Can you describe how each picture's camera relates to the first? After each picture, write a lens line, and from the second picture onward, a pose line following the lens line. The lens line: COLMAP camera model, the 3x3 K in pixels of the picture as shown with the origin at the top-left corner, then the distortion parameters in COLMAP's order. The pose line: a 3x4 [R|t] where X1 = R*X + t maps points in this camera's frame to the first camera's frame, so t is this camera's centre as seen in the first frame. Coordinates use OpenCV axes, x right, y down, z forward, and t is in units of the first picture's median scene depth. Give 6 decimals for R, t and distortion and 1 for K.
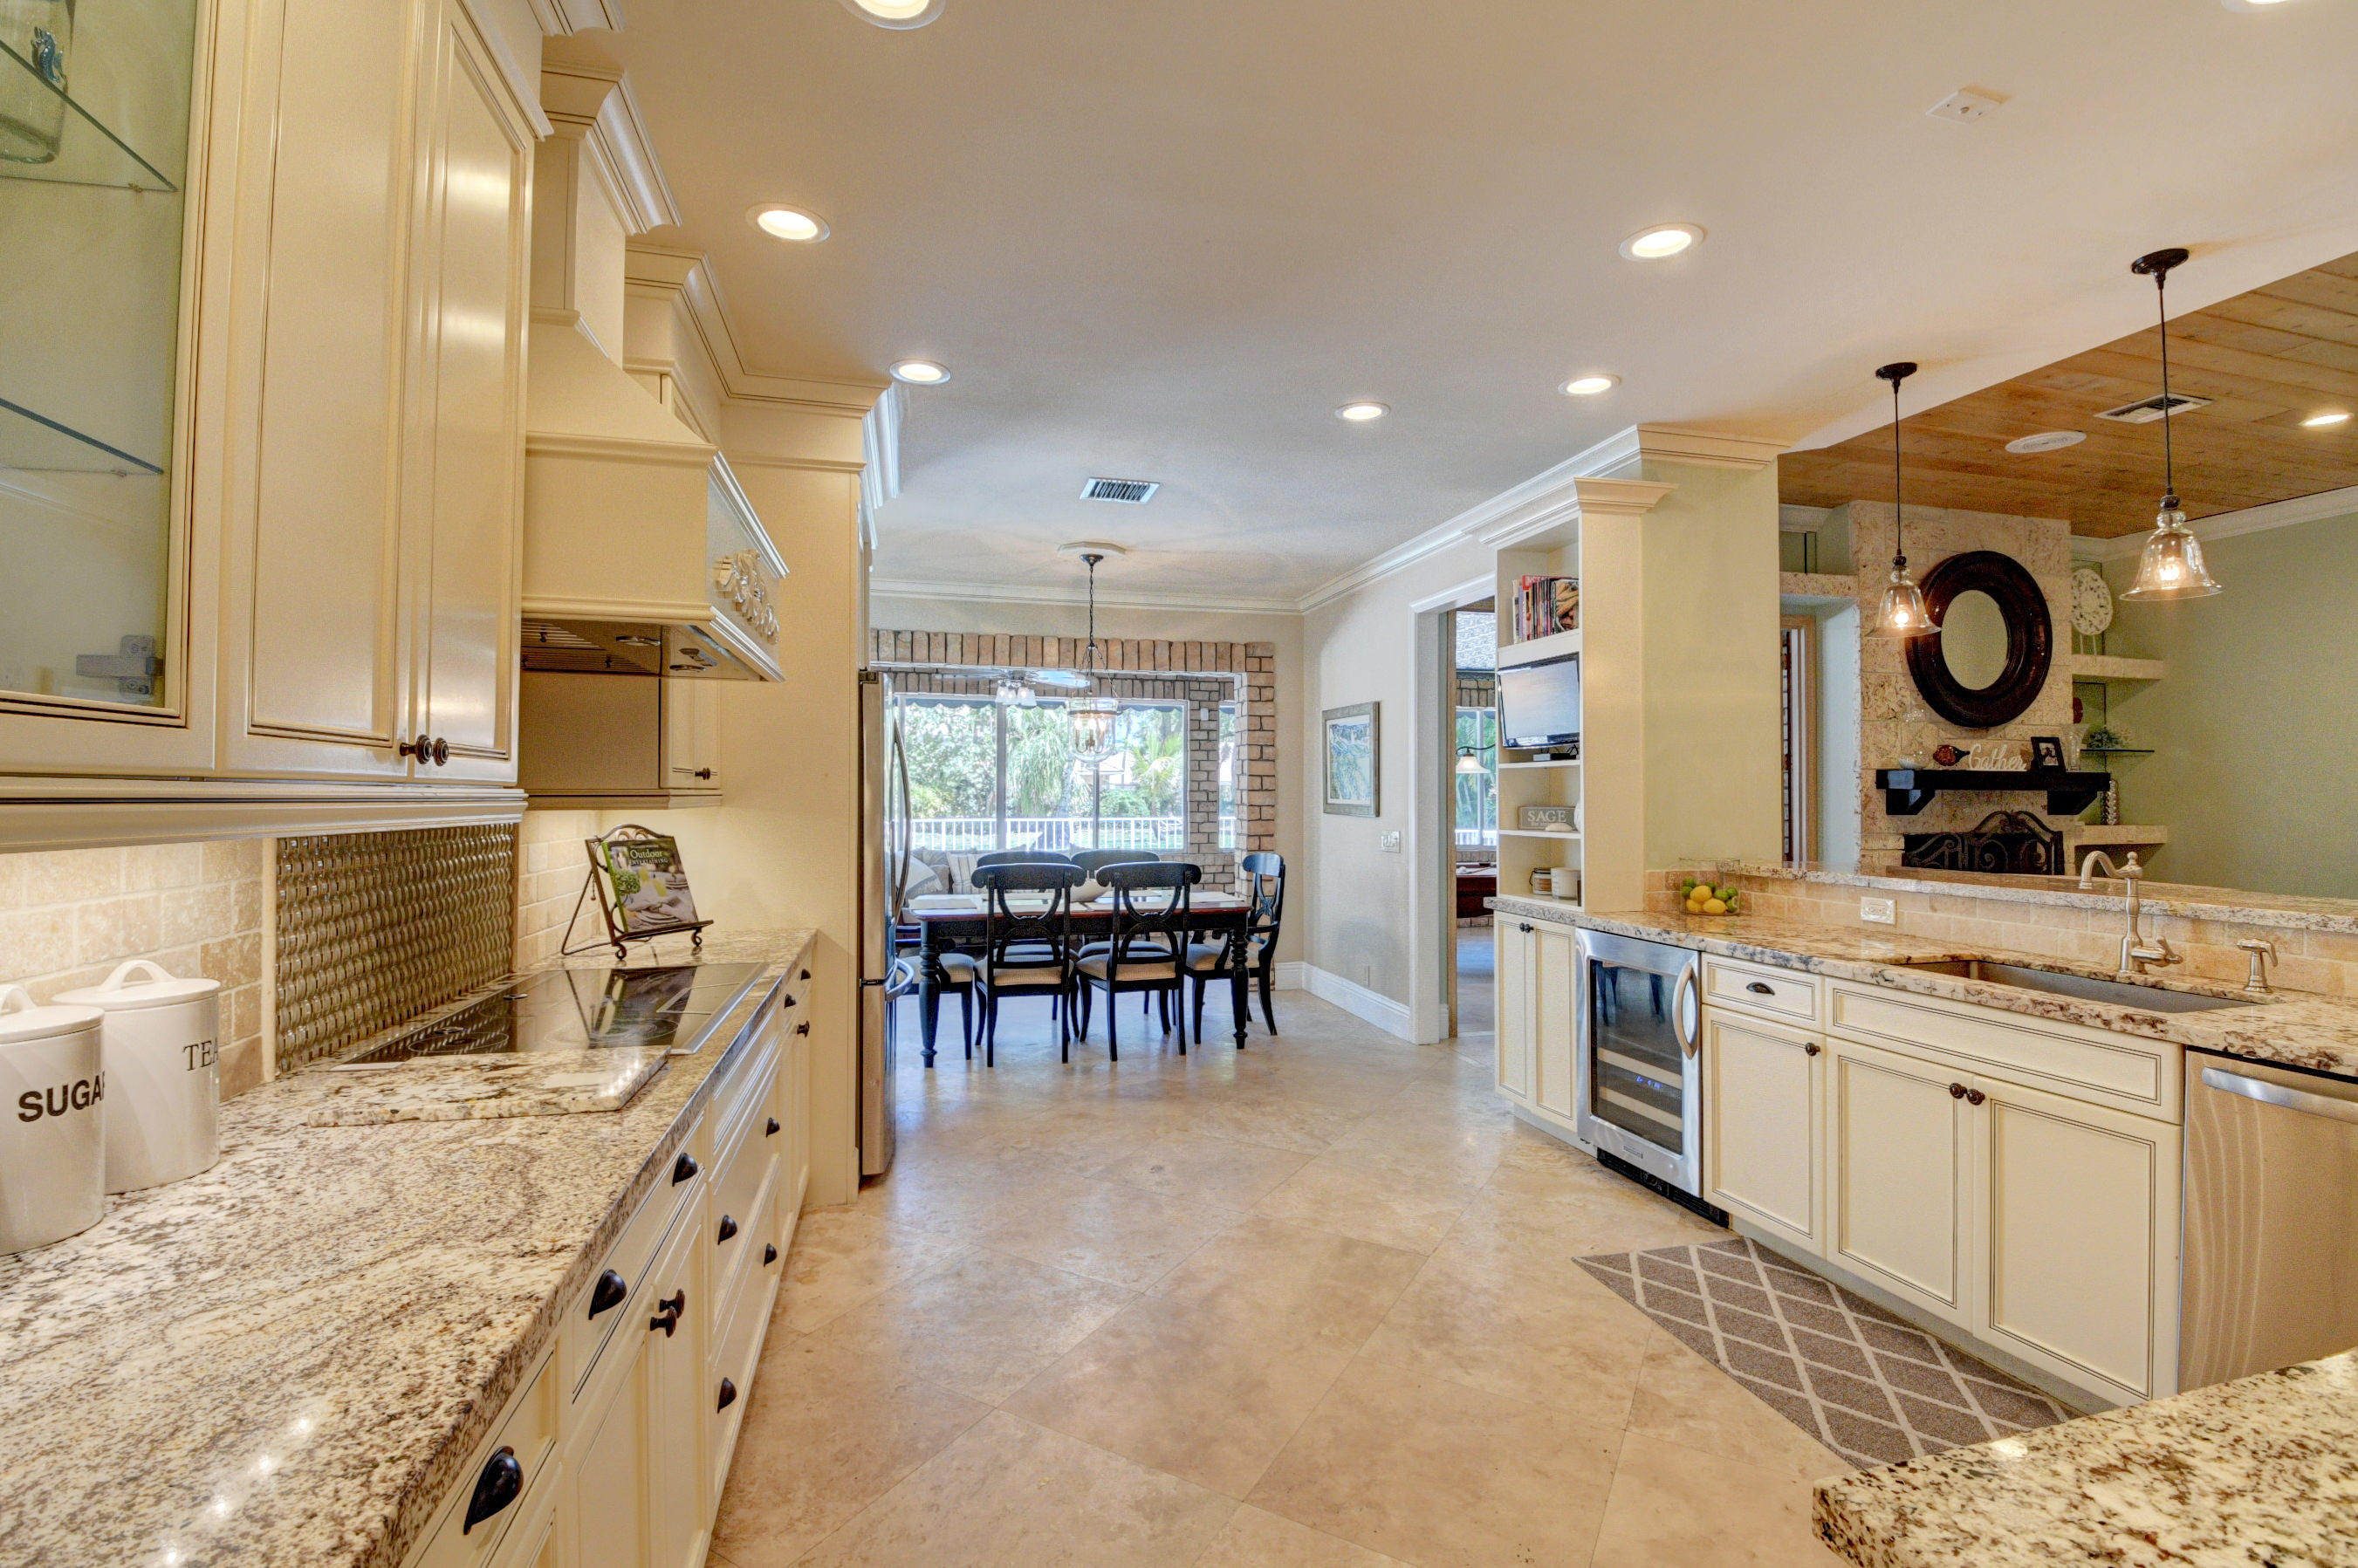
lens RADIAL K [[1043.3, 0, 1172.7], [0, 1043.3, 777.5], [0, 0, 1]] dist [0.002685, -0.016691]
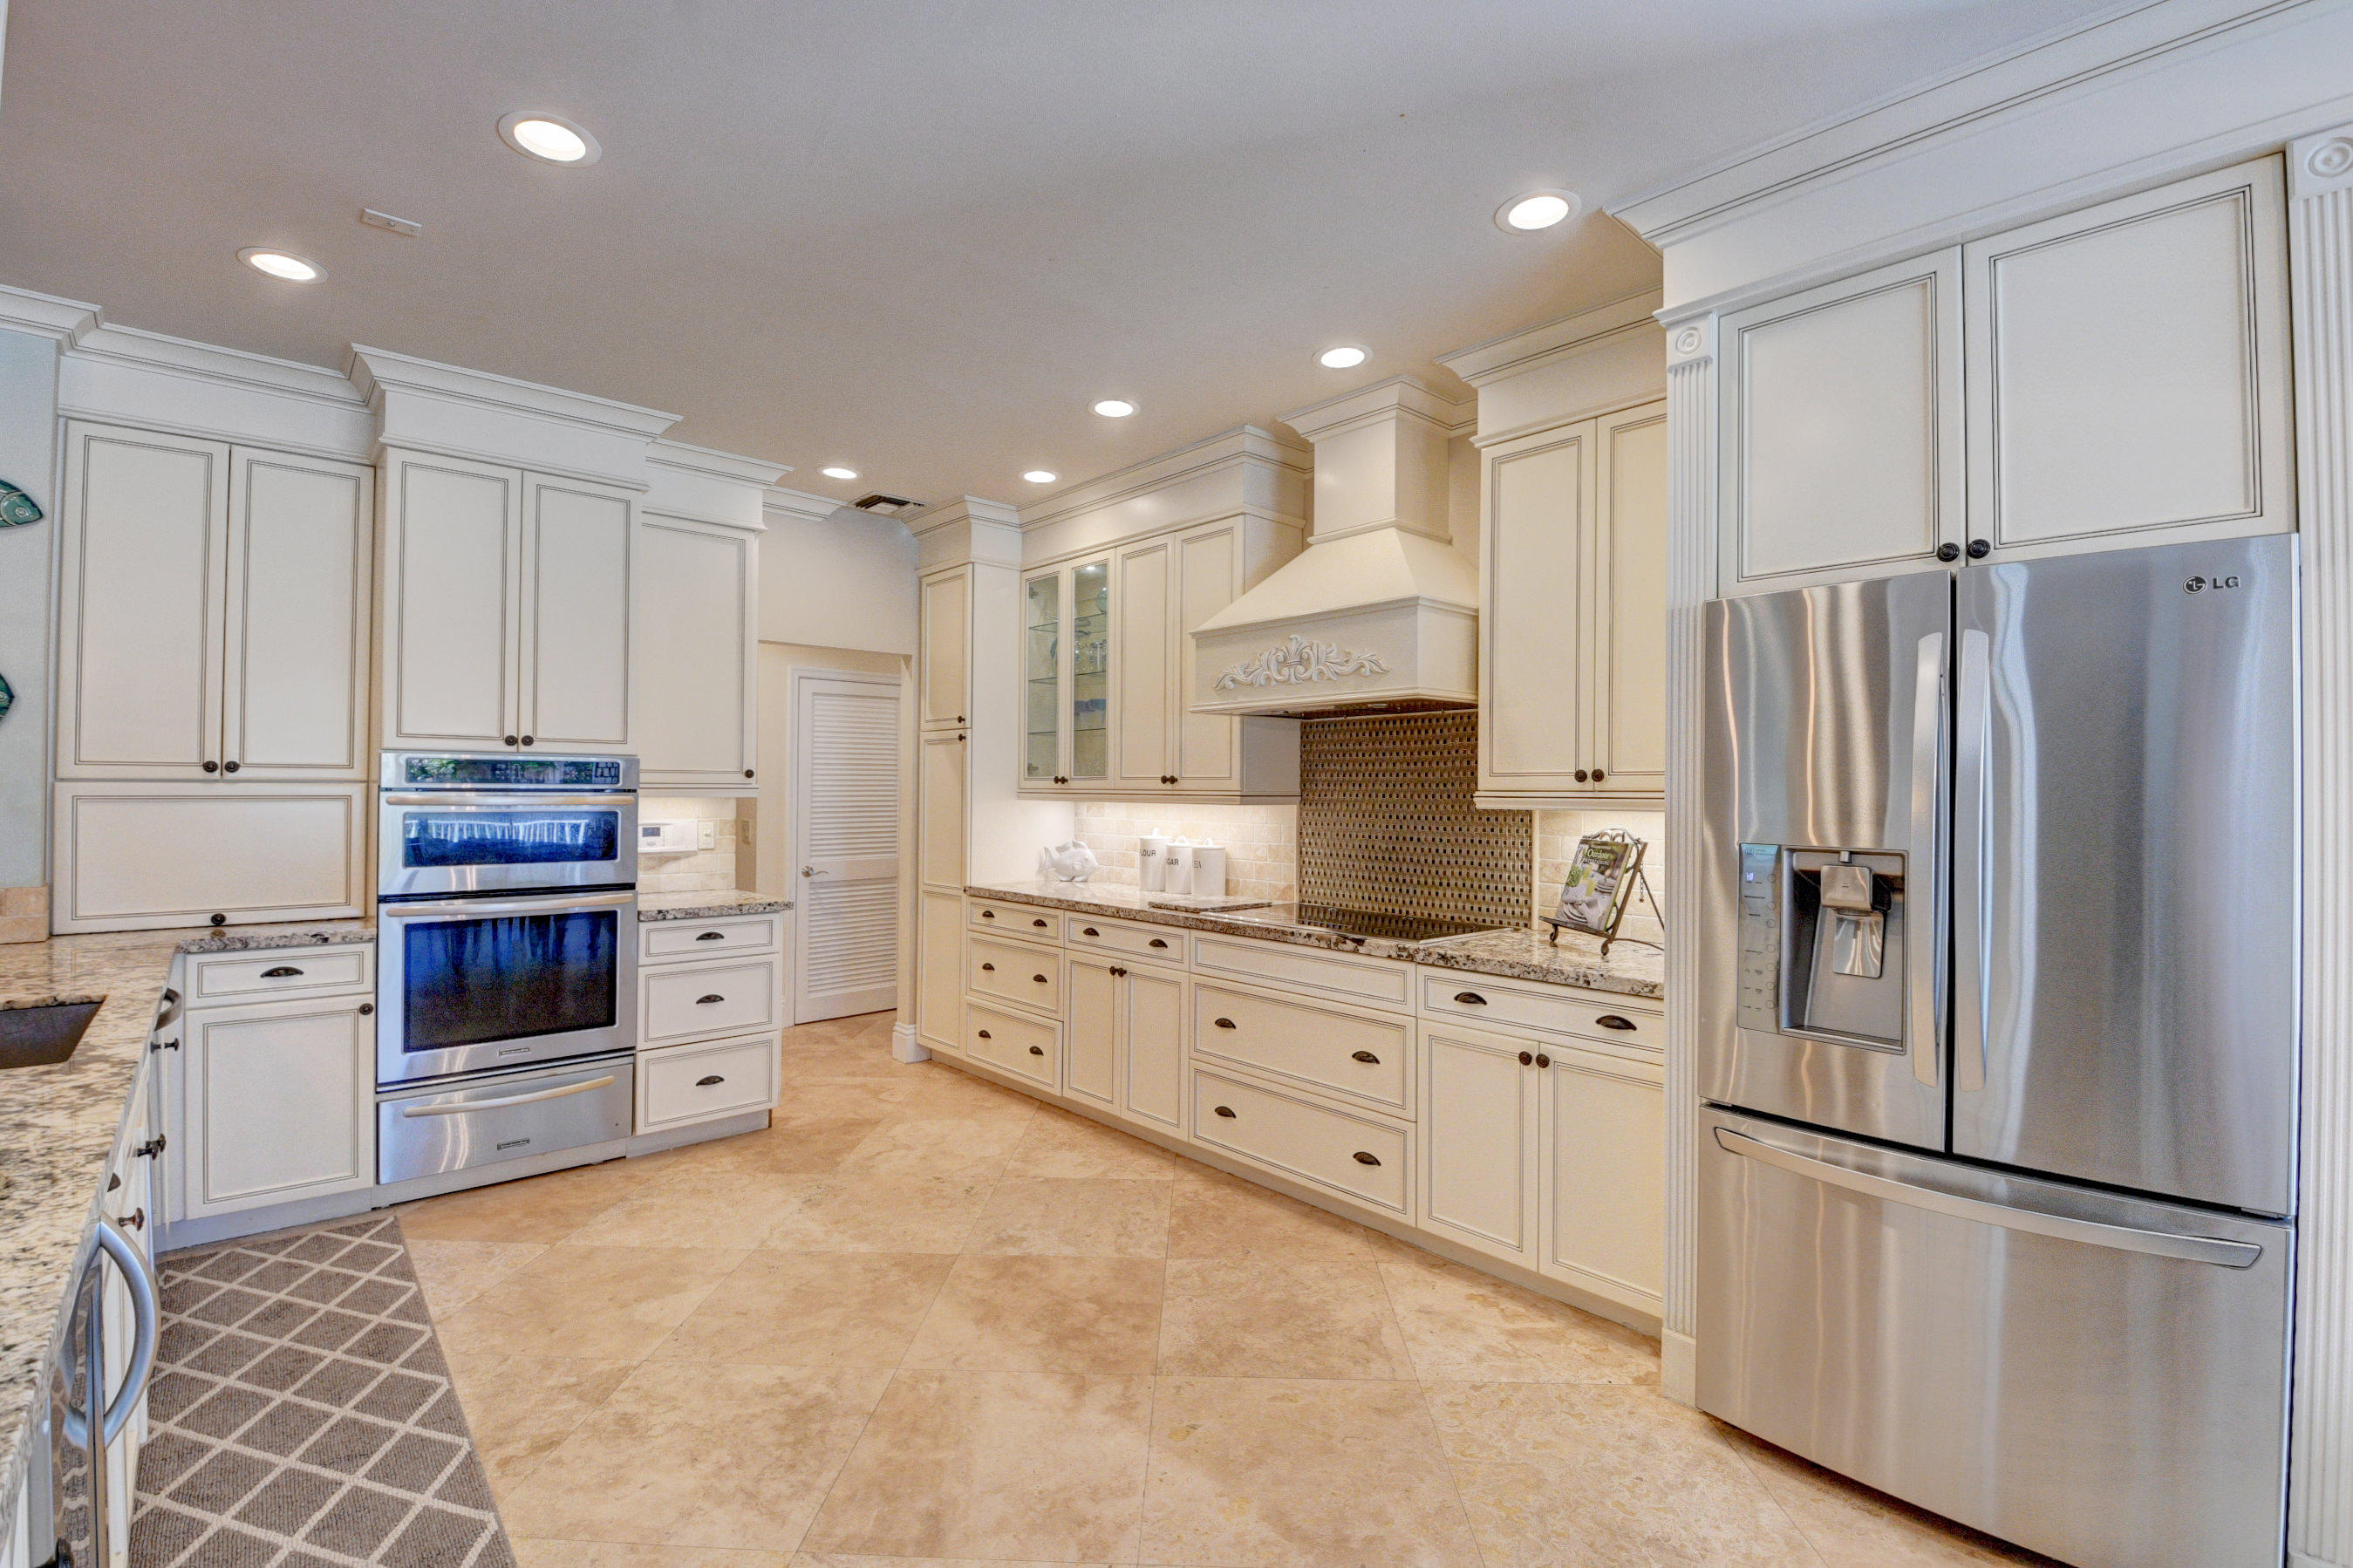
lens RADIAL K [[1041.1, 0, 1171.0], [0, 1041.1, 776.9], [0, 0, 1]] dist [0.002685, -0.016691]
pose [[-0.880983, -0.014107, -0.472938, 0.269895], [-0.001527, 0.999635, -0.026973, 0.018869], [0.473146, -0.023041, -0.880683, 1.286058]]
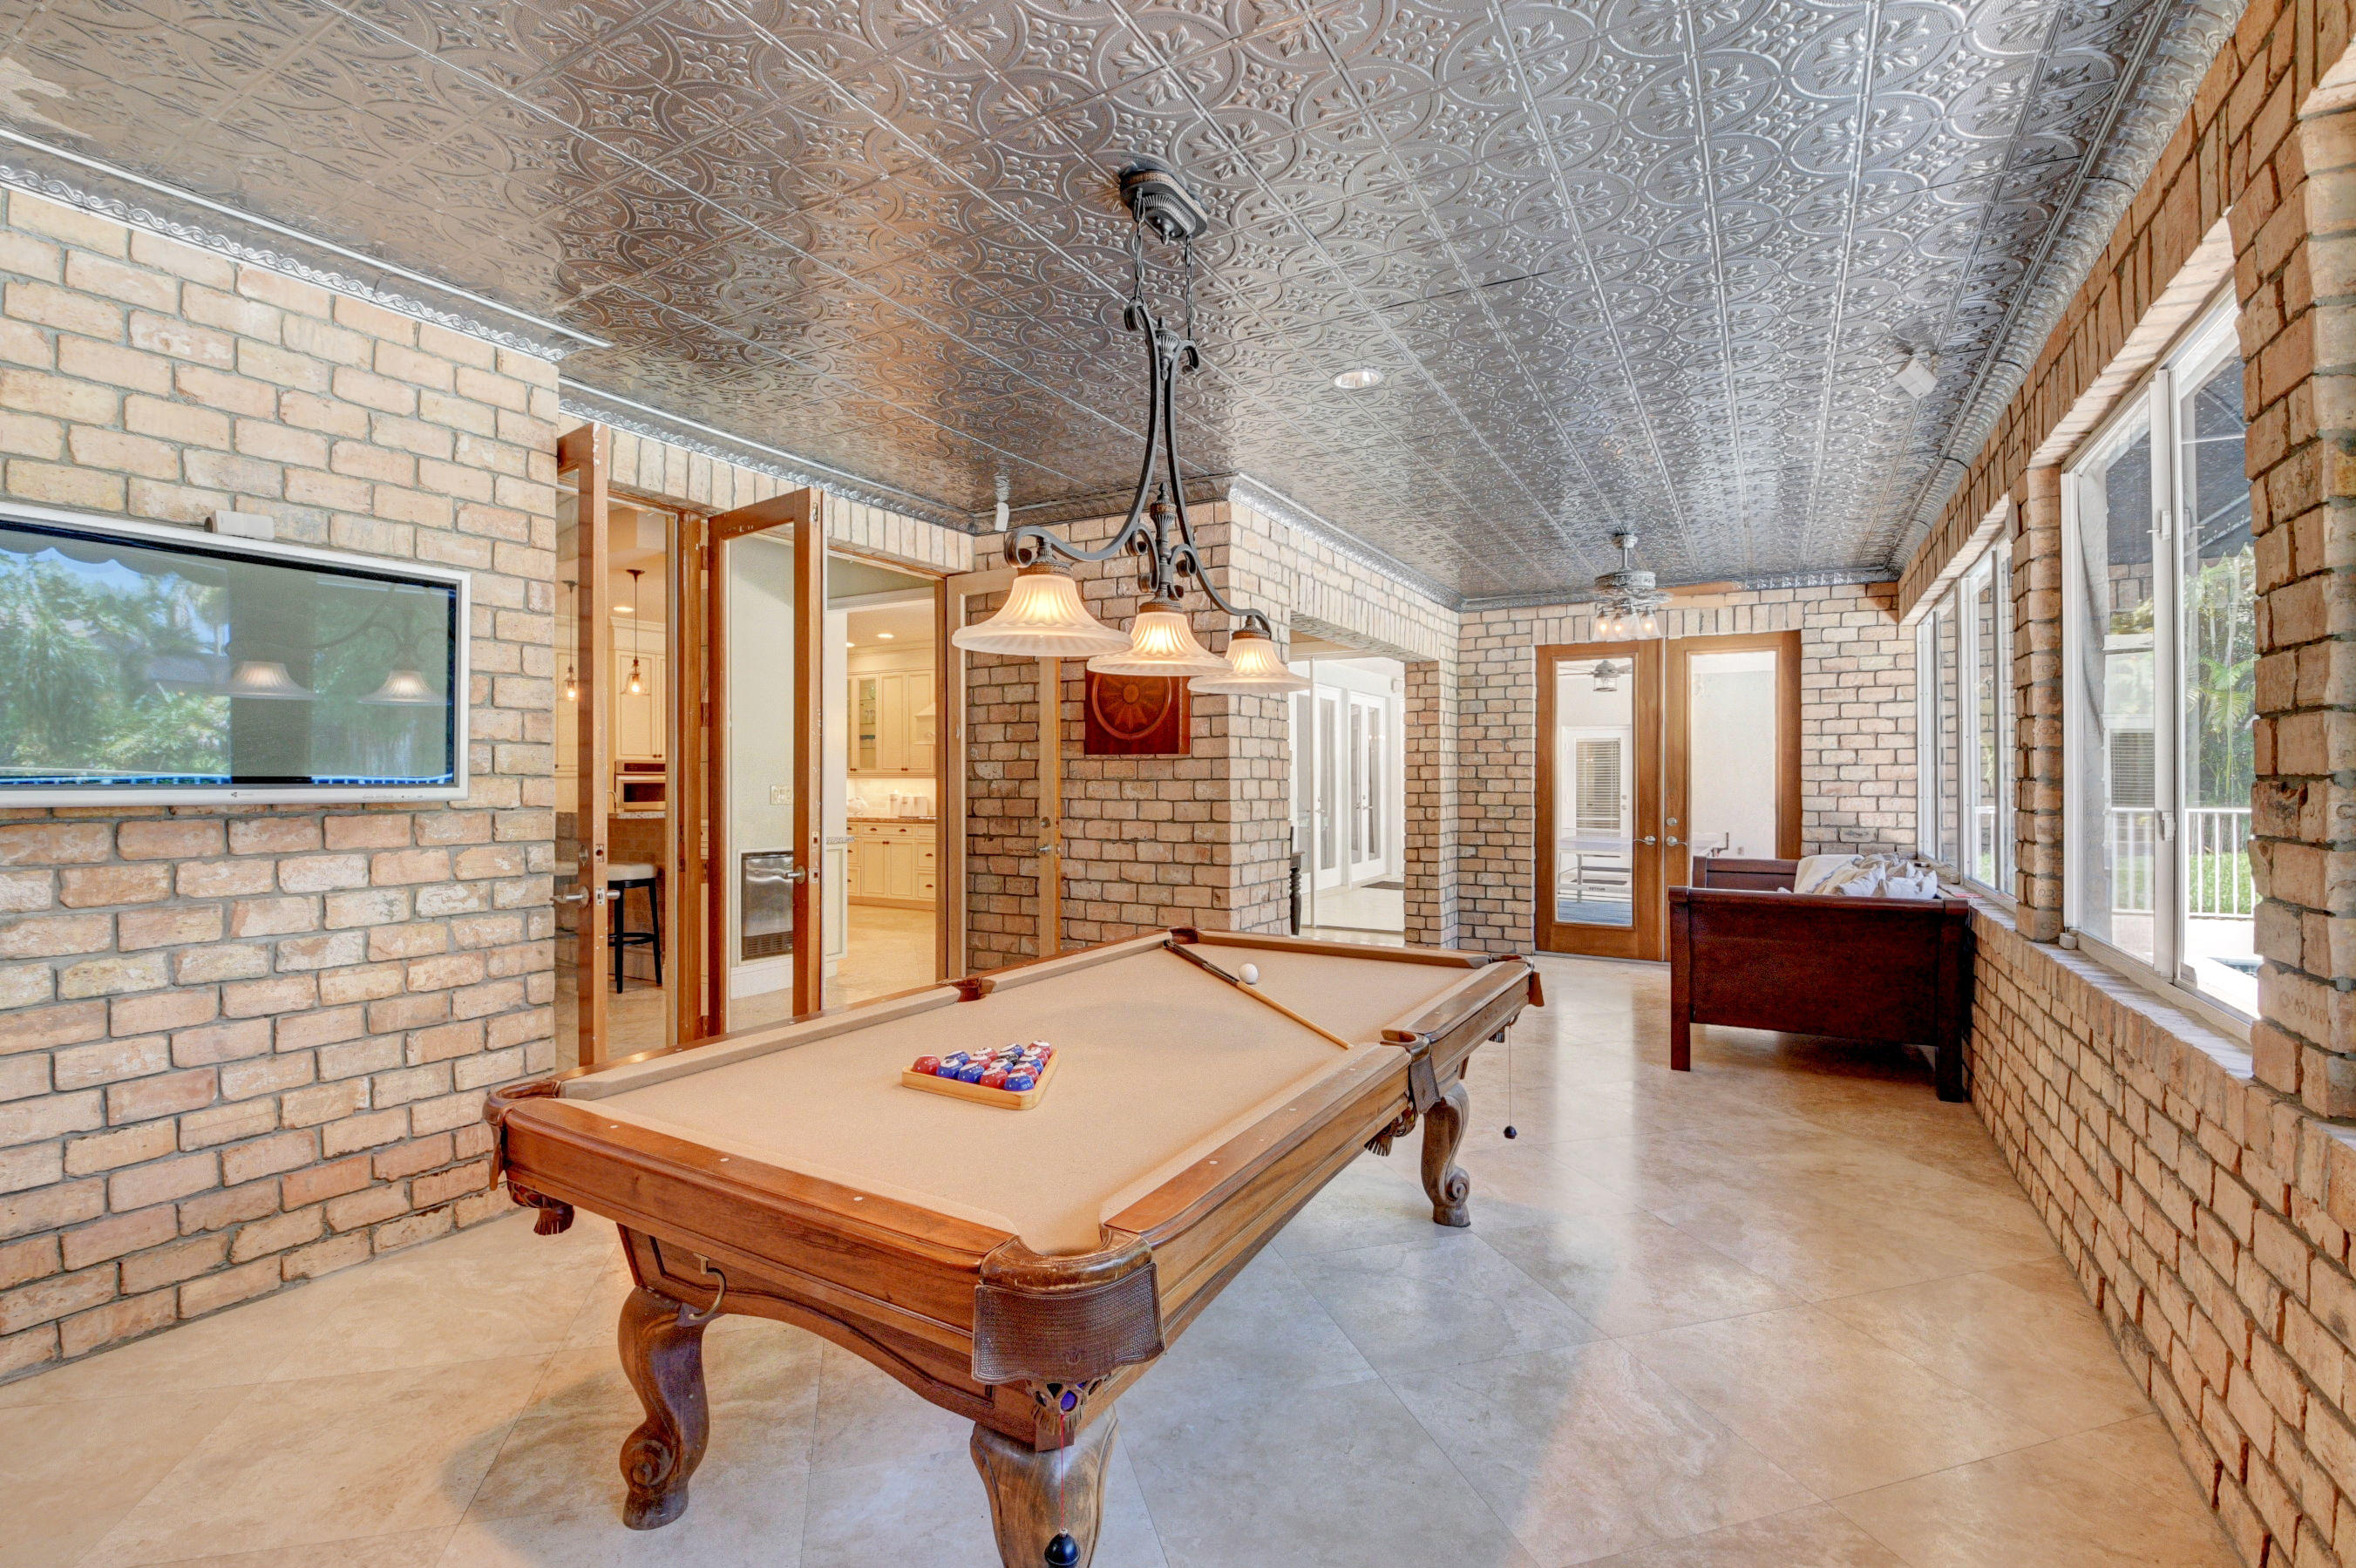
lens RADIAL K [[1042.5, 0, 1182.3], [0, 1042.5, 774.0], [0, 0, 1]] dist [0.002685, -0.016691]
pose [[-0.701885, -0.005215, -0.712271, 1.175046], [0.006225, 0.999890, -0.013455, 0.047190], [0.712263, -0.013878, -0.701776, 2.735696]]
